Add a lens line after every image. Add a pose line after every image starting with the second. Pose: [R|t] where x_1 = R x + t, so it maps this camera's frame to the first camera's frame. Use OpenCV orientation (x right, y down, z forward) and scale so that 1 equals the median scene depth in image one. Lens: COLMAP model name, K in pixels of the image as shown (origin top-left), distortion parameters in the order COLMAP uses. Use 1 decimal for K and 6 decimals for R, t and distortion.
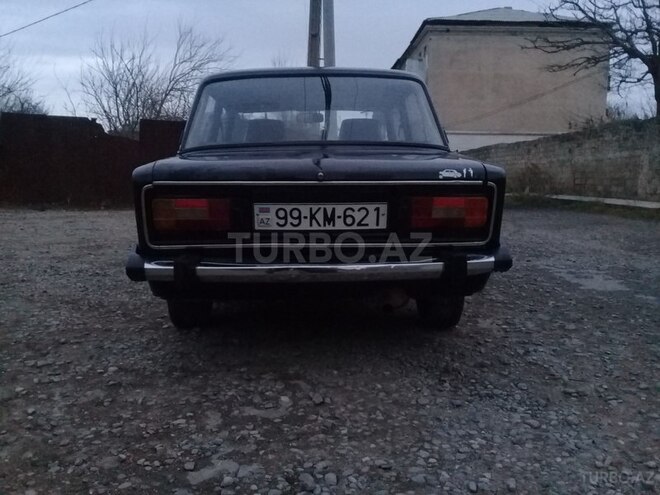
lens RADIAL K [[593.2, 0, 330.0], [0, 593.2, 247.5], [0, 0, 1]] dist [0.081441, -0.161783]
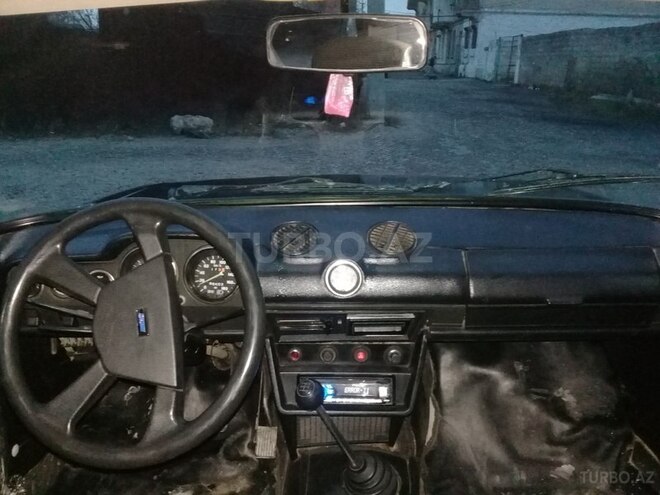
lens RADIAL K [[593.2, 0, 330.0], [0, 593.2, 247.5], [0, 0, 1]] dist [0.081441, -0.161783]
pose [[0.998410, 0.021880, -0.051944, -0.078428], [-0.011723, 0.982038, 0.188316, -0.391985], [0.055132, -0.187408, 0.980734, 1.686332]]
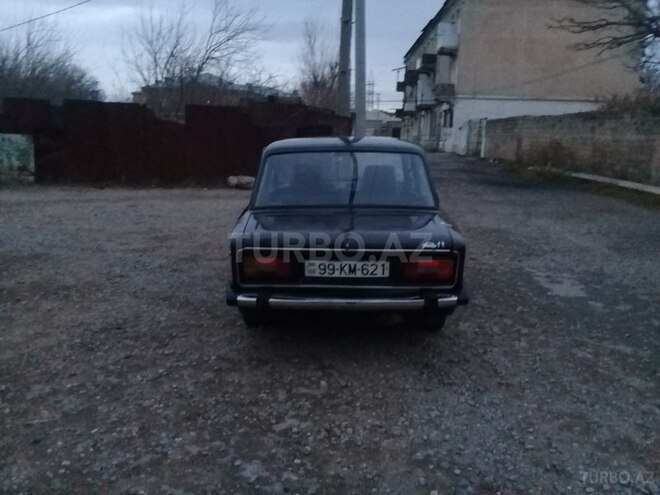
lens RADIAL K [[593.2, 0, 330.0], [0, 593.2, 247.5], [0, 0, 1]] dist [0.081441, -0.161783]
pose [[0.998727, 0.019997, -0.046316, 0.010569], [-0.016560, 0.997162, 0.073441, -0.219906], [0.047653, -0.072580, 0.996224, -0.561010]]
